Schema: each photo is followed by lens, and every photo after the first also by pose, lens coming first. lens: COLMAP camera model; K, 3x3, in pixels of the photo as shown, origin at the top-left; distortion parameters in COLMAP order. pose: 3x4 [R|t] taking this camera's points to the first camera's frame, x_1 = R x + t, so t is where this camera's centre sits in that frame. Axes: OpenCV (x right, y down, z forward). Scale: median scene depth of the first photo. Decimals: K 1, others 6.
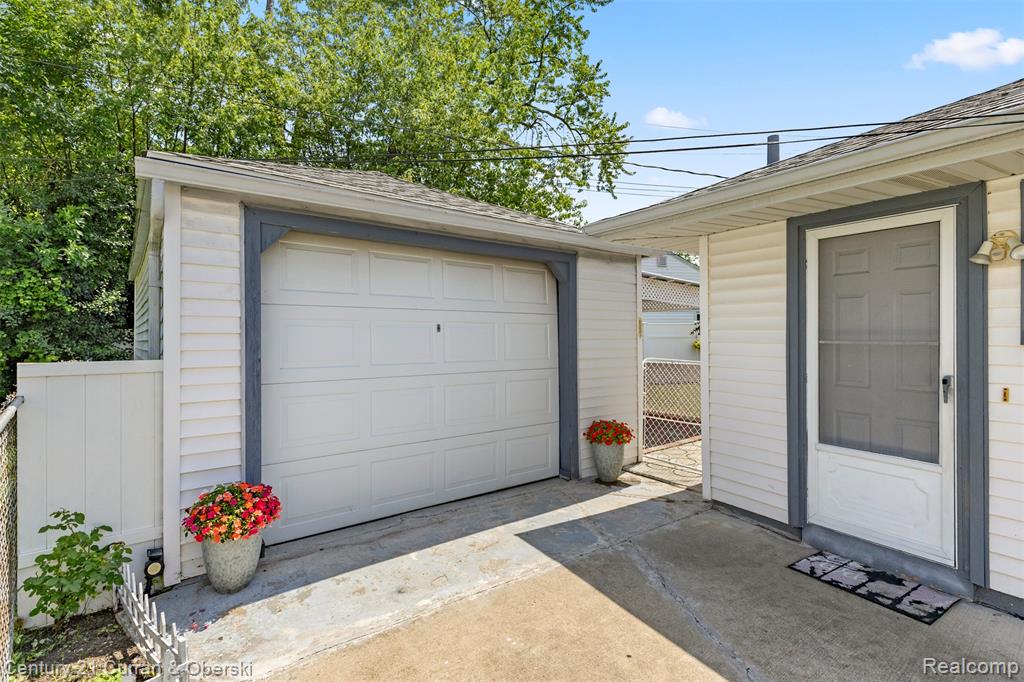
lens RADIAL K [[499.8, 0, 511.6], [0, 499.8, 335.3], [0, 0, 1]] dist [0.003260, 0.000183]
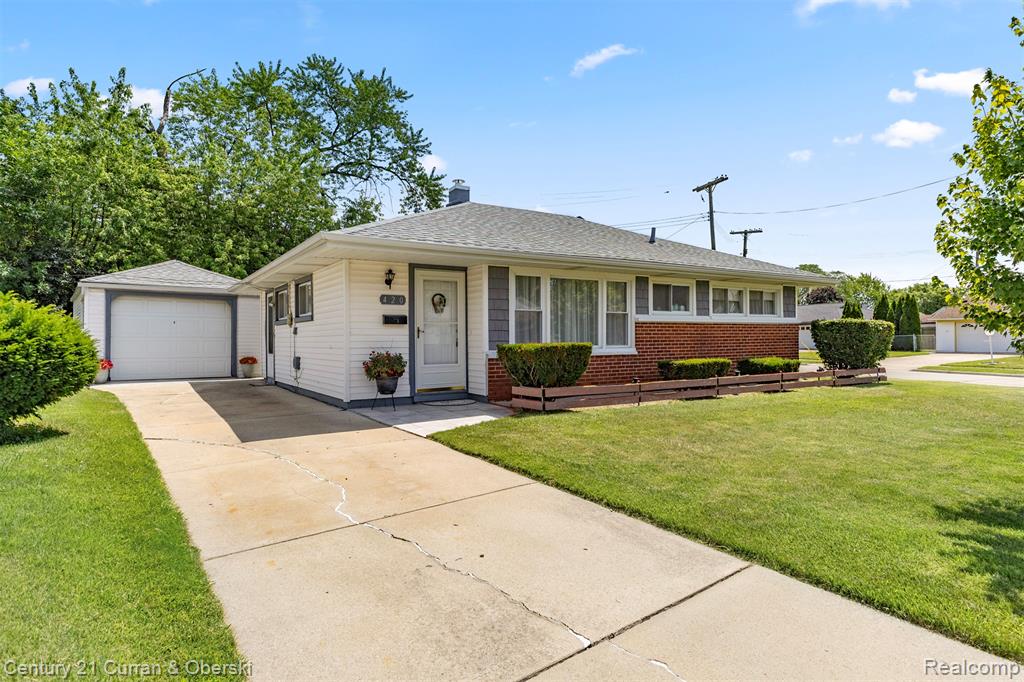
lens RADIAL K [[582.2, 0, 510.9], [0, 582.2, 339.0], [0, 0, 1]] dist [0.011608, -0.000798]
pose [[0.999972, -0.001814, 0.007208, 0.404154], [0.001866, 0.999972, -0.007245, 0.025253], [-0.007194, 0.007258, 0.999948, -0.558543]]
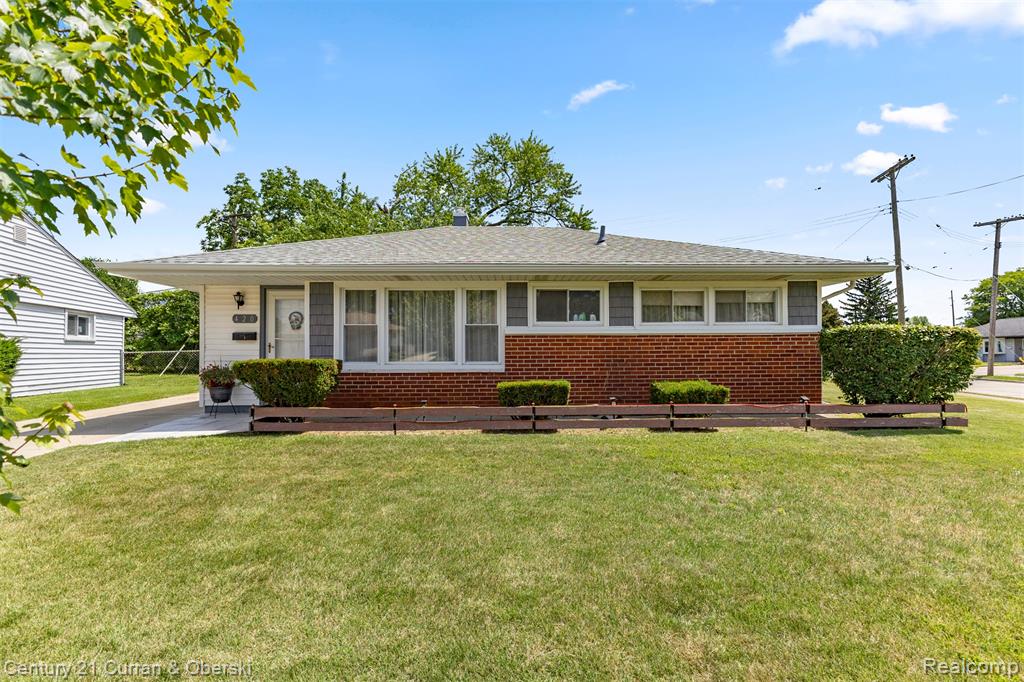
lens RADIAL K [[447.7, 0, 510.3], [0, 447.7, 348.6], [0, 0, 1]] dist [0.008693, -0.000328]
pose [[0.860578, -0.002358, -0.509314, 0.731693], [-0.004549, 0.999914, -0.012317, 0.021016], [0.509299, 0.012917, 0.860493, -0.313221]]
